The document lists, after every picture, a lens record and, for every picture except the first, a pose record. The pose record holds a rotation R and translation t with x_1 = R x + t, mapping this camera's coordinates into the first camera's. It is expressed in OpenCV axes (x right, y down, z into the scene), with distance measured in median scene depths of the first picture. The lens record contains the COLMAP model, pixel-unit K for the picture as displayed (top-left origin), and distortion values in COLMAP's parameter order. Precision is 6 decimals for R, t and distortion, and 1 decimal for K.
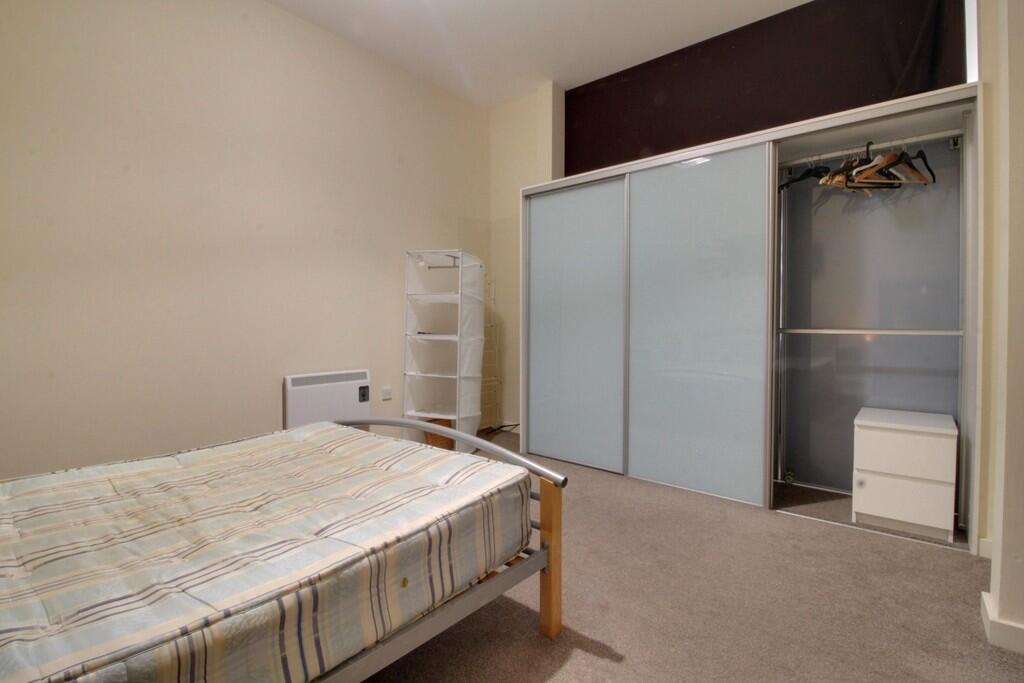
lens RADIAL K [[472.7, 0, 516.2], [0, 472.7, 337.2], [0, 0, 1]] dist [-0.001462, -0.012453]
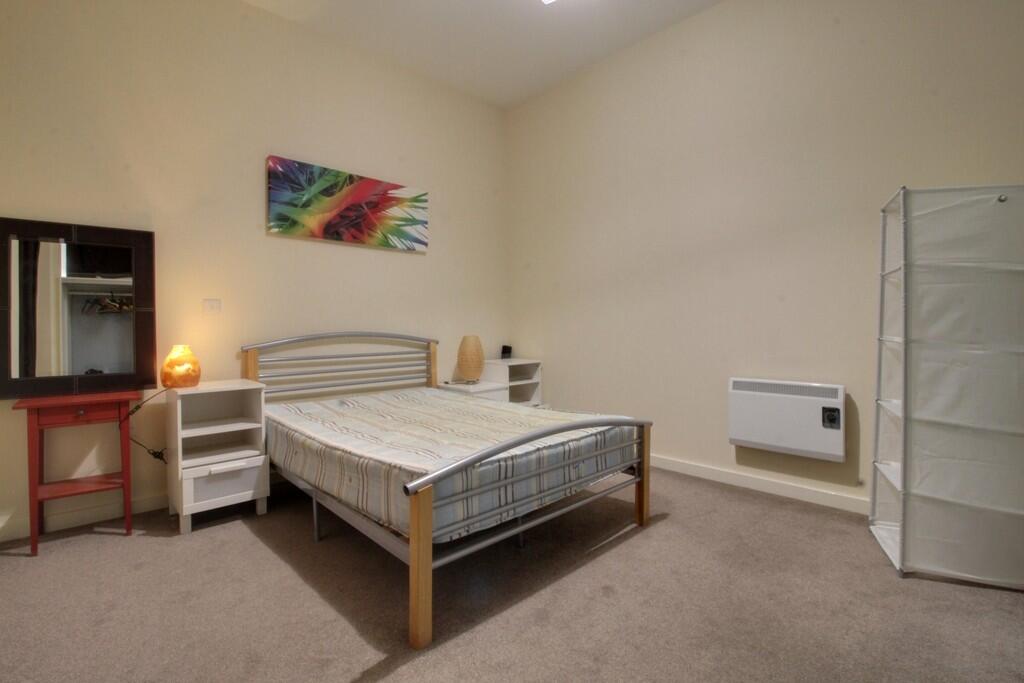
lens RADIAL K [[472.7, 0, 516.2], [0, 472.7, 337.2], [0, 0, 1]] dist [-0.001462, -0.012453]
pose [[-0.102994, 0.020405, -0.994473, 1.082865], [-0.022511, 0.999486, 0.022839, -0.025768], [0.994427, 0.024739, -0.102482, 1.404056]]
